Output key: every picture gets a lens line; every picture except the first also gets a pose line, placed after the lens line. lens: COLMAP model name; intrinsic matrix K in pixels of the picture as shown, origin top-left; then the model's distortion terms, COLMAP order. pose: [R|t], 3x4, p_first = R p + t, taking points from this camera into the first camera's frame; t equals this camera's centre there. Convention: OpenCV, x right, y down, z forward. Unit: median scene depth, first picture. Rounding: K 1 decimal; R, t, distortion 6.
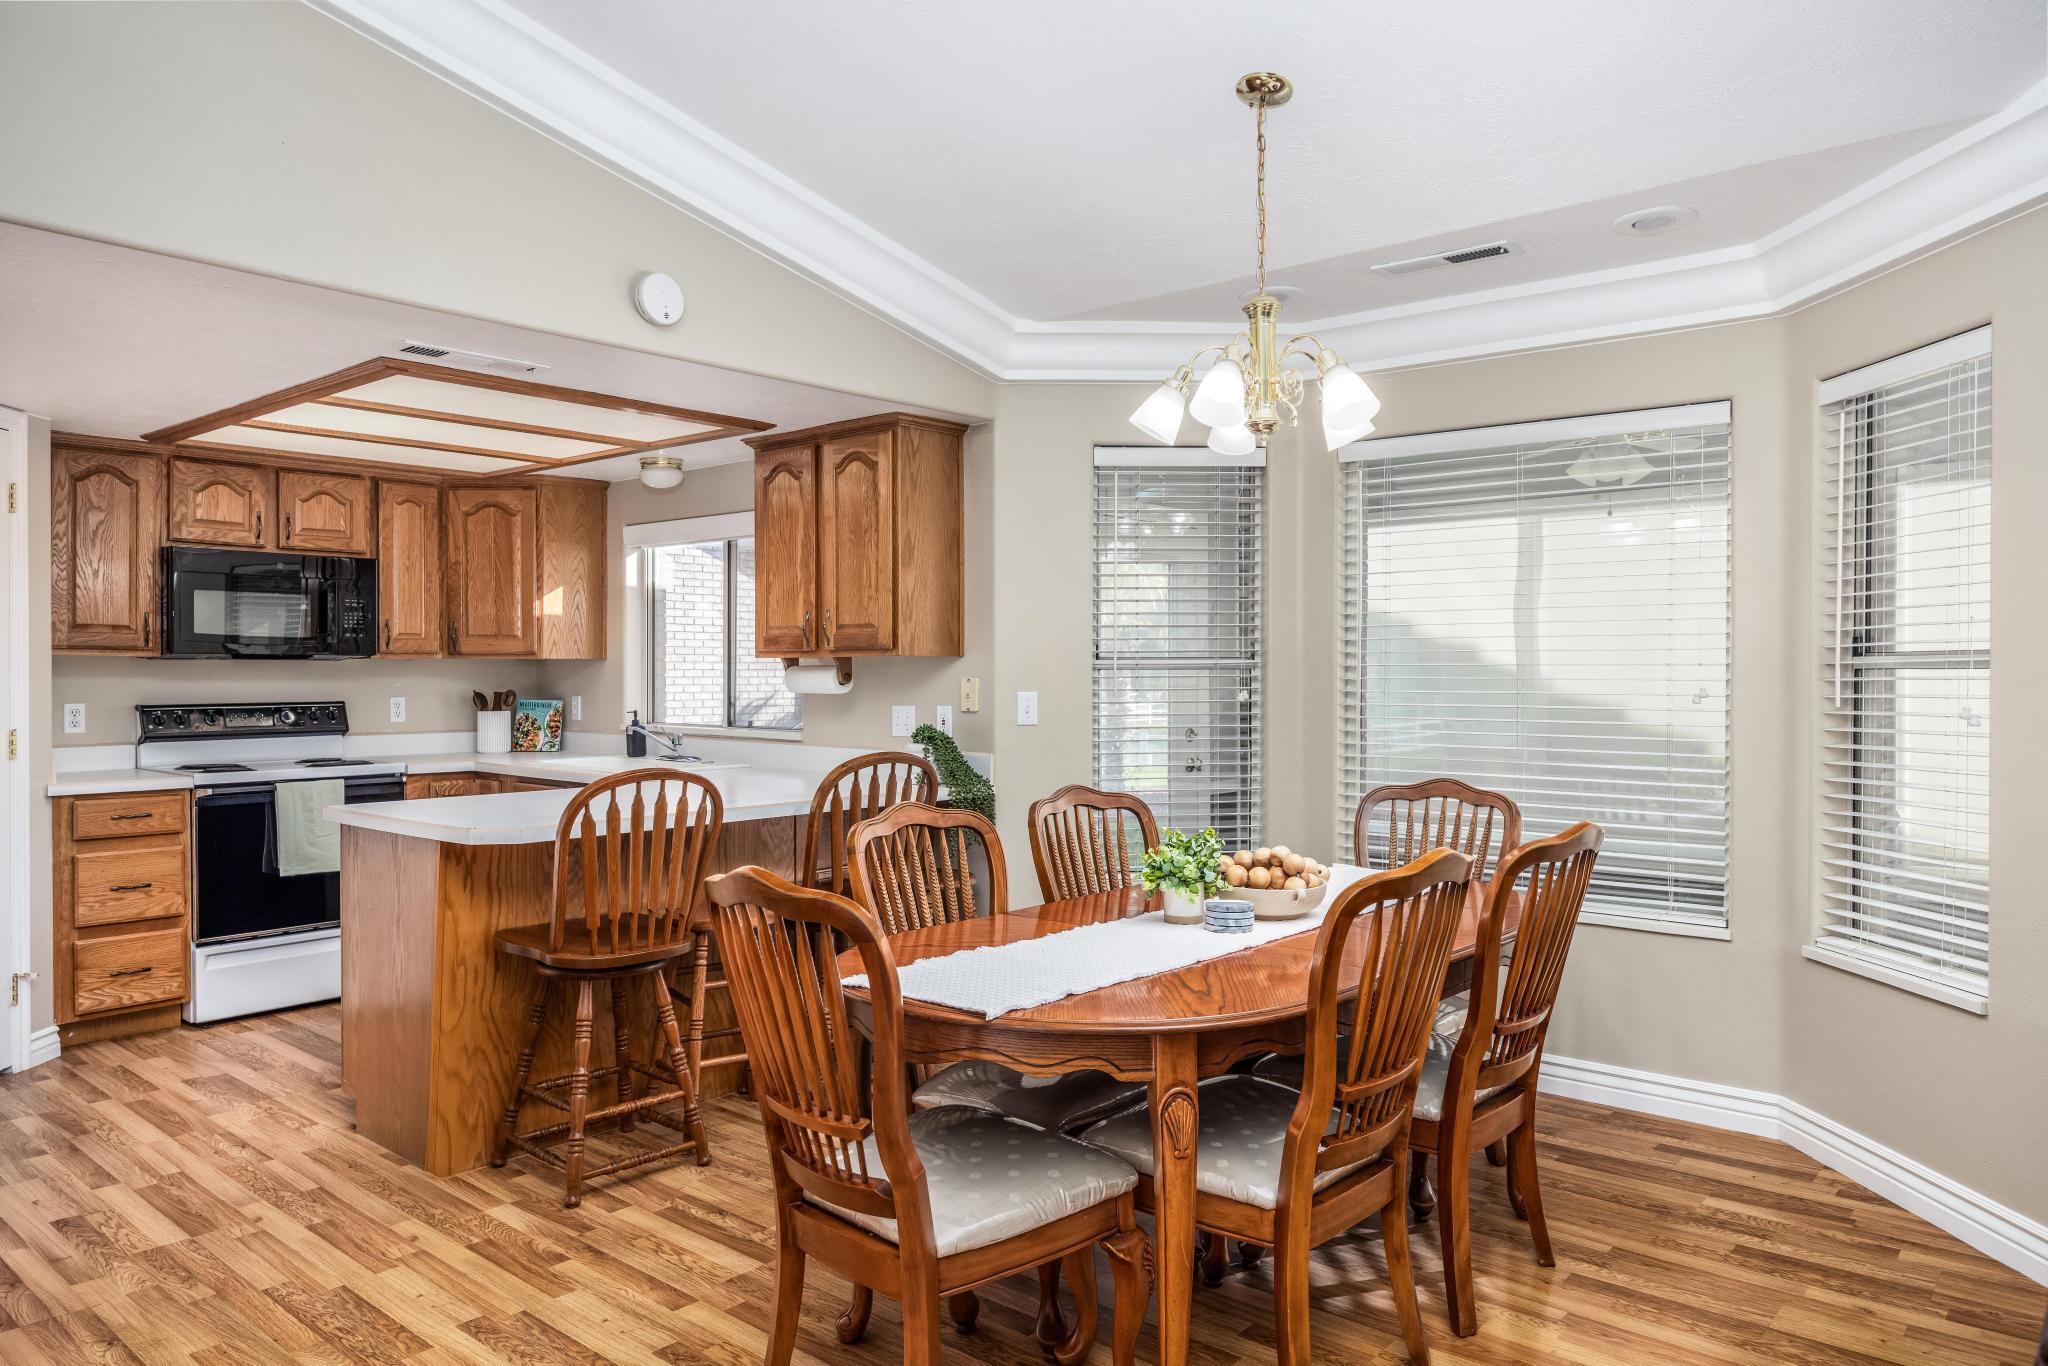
lens RADIAL K [[1378.6, 0, 1025.1], [0, 1378.6, 678.1], [0, 0, 1]] dist [-0.008394, 0.000202]
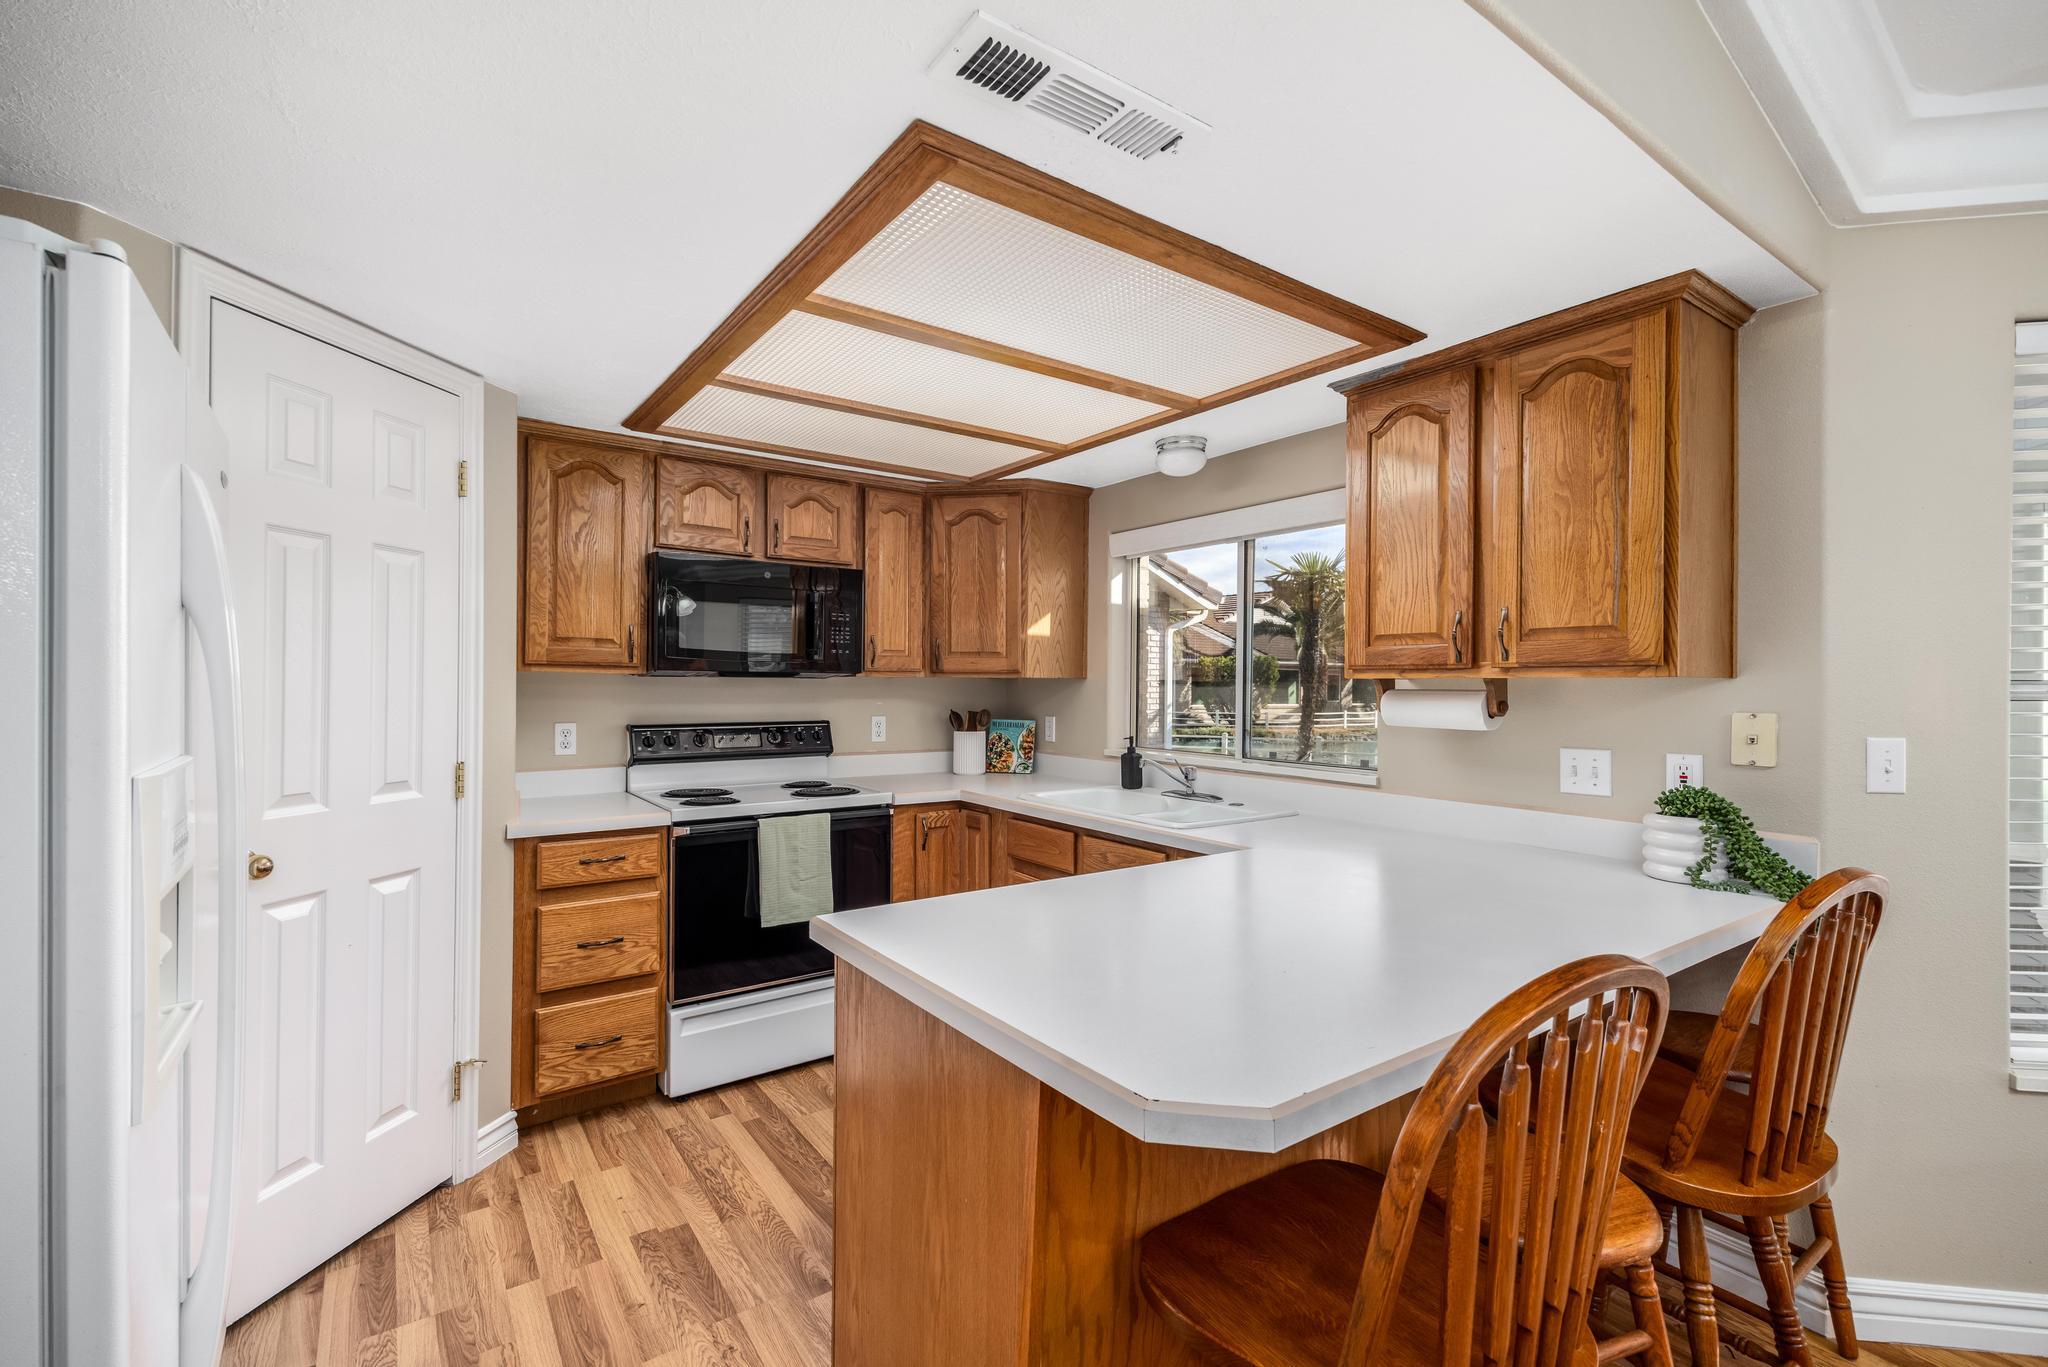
lens RADIAL K [[908.5, 0, 1023.4], [0, 908.5, 685.8], [0, 0, 1]] dist [0.002503, 0.000286]
pose [[0.971689, 0.007011, -0.236162, -0.243269], [-0.008290, 0.999956, -0.004425, -0.006901], [0.236120, 0.006258, 0.971704, 0.473576]]
